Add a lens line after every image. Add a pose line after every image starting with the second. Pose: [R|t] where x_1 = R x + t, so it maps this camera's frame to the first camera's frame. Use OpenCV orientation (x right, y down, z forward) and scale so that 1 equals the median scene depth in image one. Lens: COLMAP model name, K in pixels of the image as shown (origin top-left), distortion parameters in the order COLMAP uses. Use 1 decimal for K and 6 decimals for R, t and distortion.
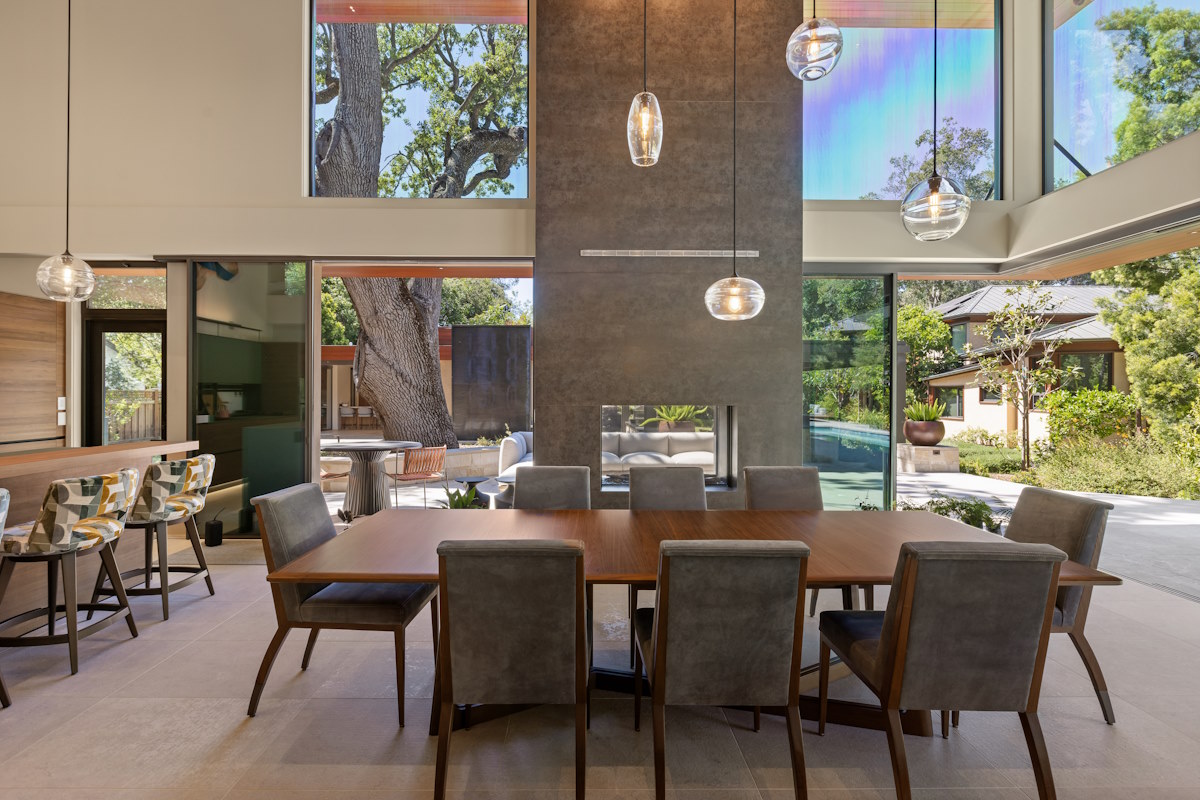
lens RADIAL K [[585.5, 0, 588.2], [0, 585.5, 397.9], [0, 0, 1]] dist [0.000684, 0.000088]
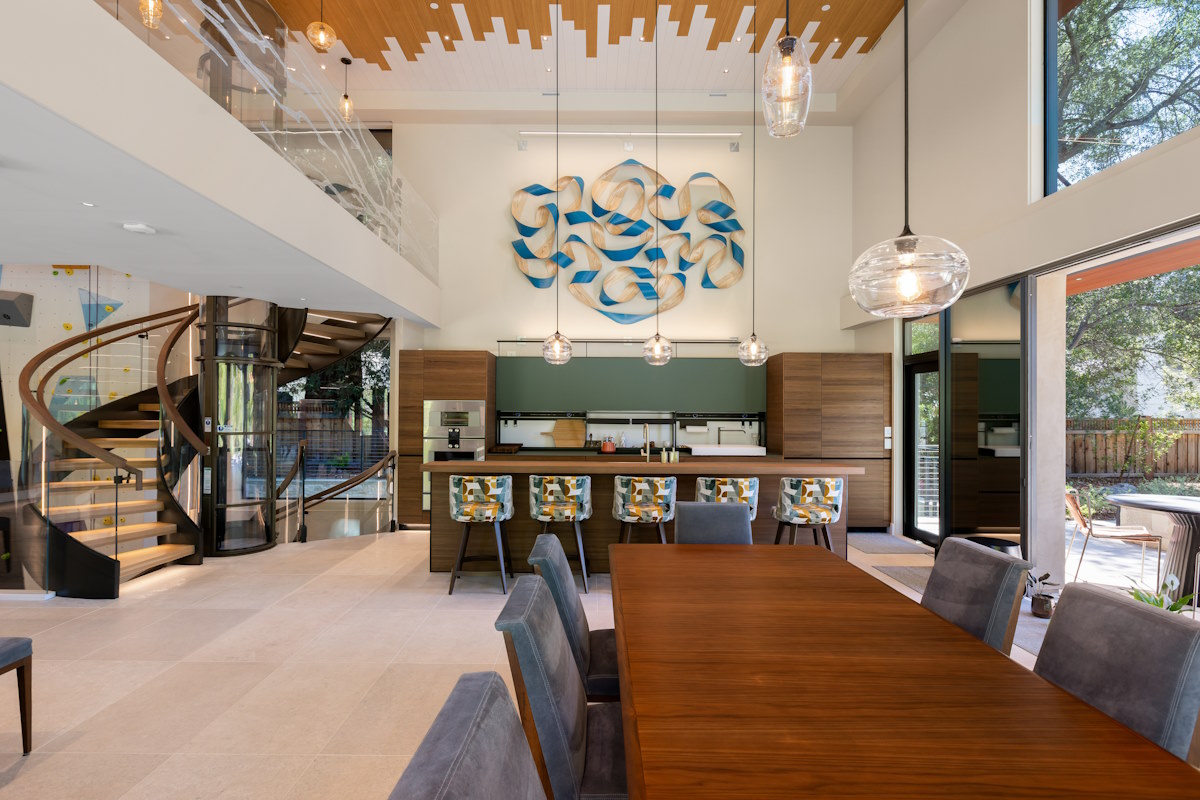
lens RADIAL K [[572.7, 0, 593.8], [0, 572.7, 409.8], [0, 0, 1]] dist [0.001072, 0.000097]
pose [[-0.025093, -0.009224, -0.999643, 0.408114], [-0.014406, 0.999857, -0.008864, -0.020040], [0.999581, 0.014179, -0.025223, 0.412153]]
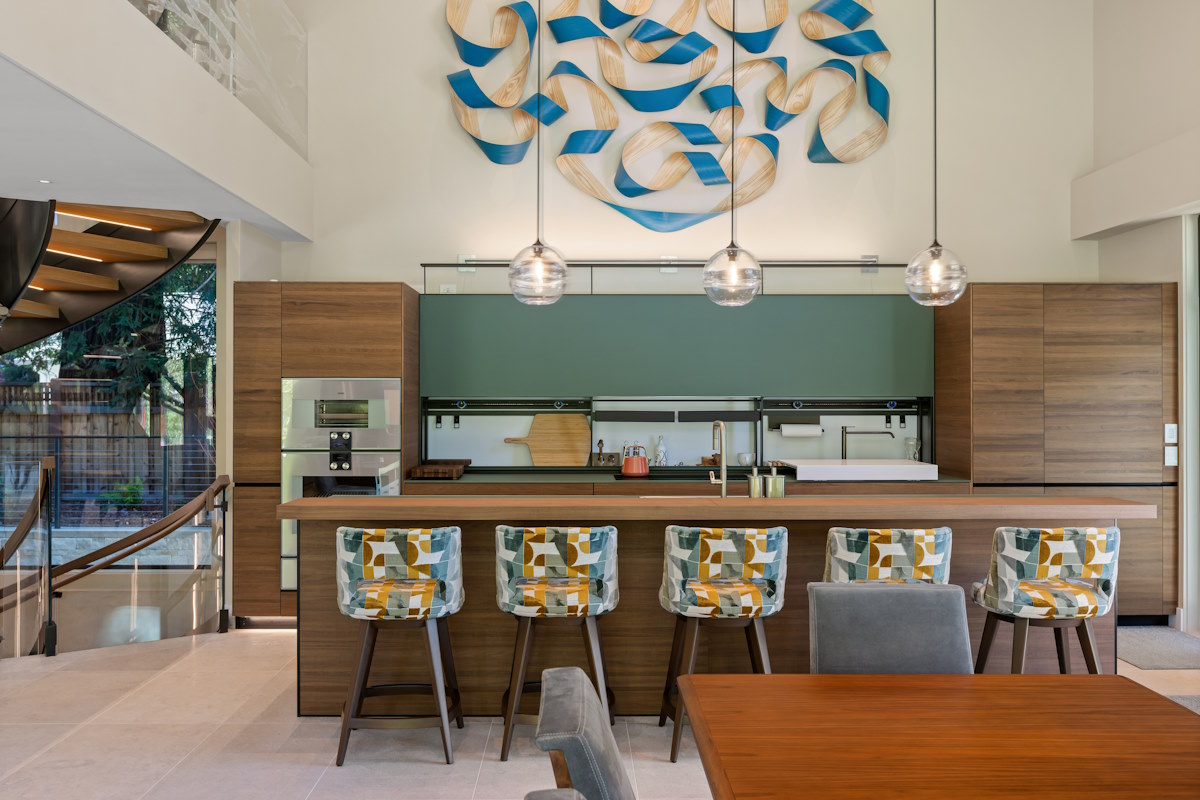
lens RADIAL K [[1051.4, 0, 597.5], [0, 1051.4, 395.8], [0, 0, 1]] dist [0.004679, -0.009568]
pose [[-0.019968, -0.008447, -0.999765, 0.350945], [-0.008296, 0.999931, -0.008282, -0.019822], [0.999766, 0.008128, -0.020036, 0.390635]]
